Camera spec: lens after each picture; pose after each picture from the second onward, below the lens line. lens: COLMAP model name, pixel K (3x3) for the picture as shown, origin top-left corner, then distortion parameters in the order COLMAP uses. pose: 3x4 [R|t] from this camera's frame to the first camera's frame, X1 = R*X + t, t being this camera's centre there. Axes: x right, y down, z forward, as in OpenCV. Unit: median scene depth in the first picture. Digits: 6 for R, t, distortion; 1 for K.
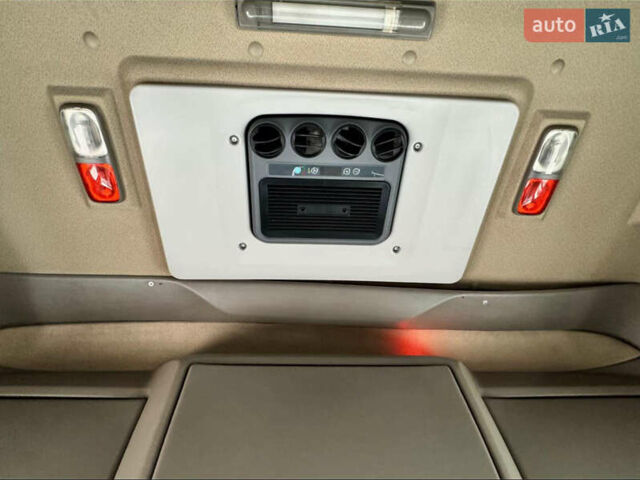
lens RADIAL K [[321.0, 0, 320.0], [0, 321.0, 240.0], [0, 0, 1]] dist [-0.000998, -0.000410]
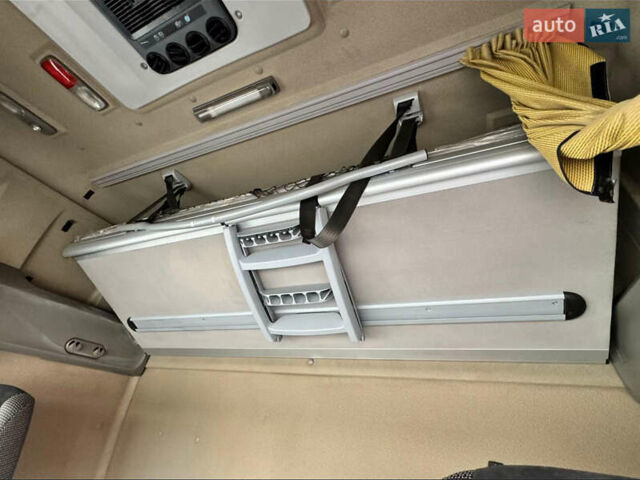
lens RADIAL K [[321.0, 0, 320.0], [0, 321.0, 240.0], [0, 0, 1]] dist [-0.000998, -0.000410]
pose [[-0.882470, 0.181696, 0.433859, -0.946339], [-0.434581, 0.037949, -0.899833, 0.750304], [-0.179960, -0.982622, 0.045473, -0.027115]]
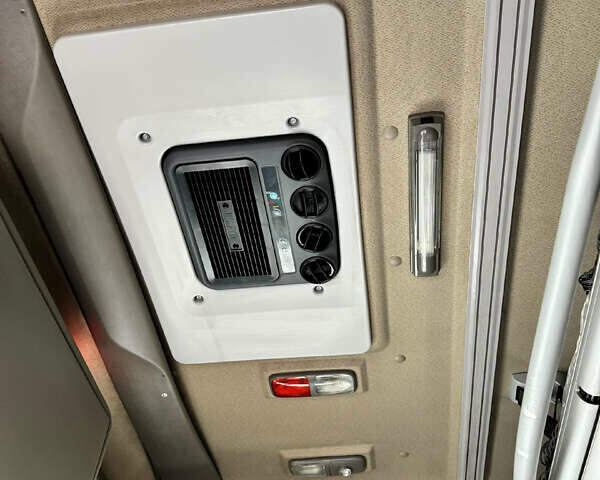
lens RADIAL K [[571.5, 0, 300.0], [0, 571.5, 240.0], [0, 0, 1]] dist [0.096445, 0.001961]
pose [[0.176102, 0.802612, 0.569914, -0.837272], [-0.860476, 0.406703, -0.306876, 0.238258], [-0.478088, -0.436356, 0.762250, -0.246278]]
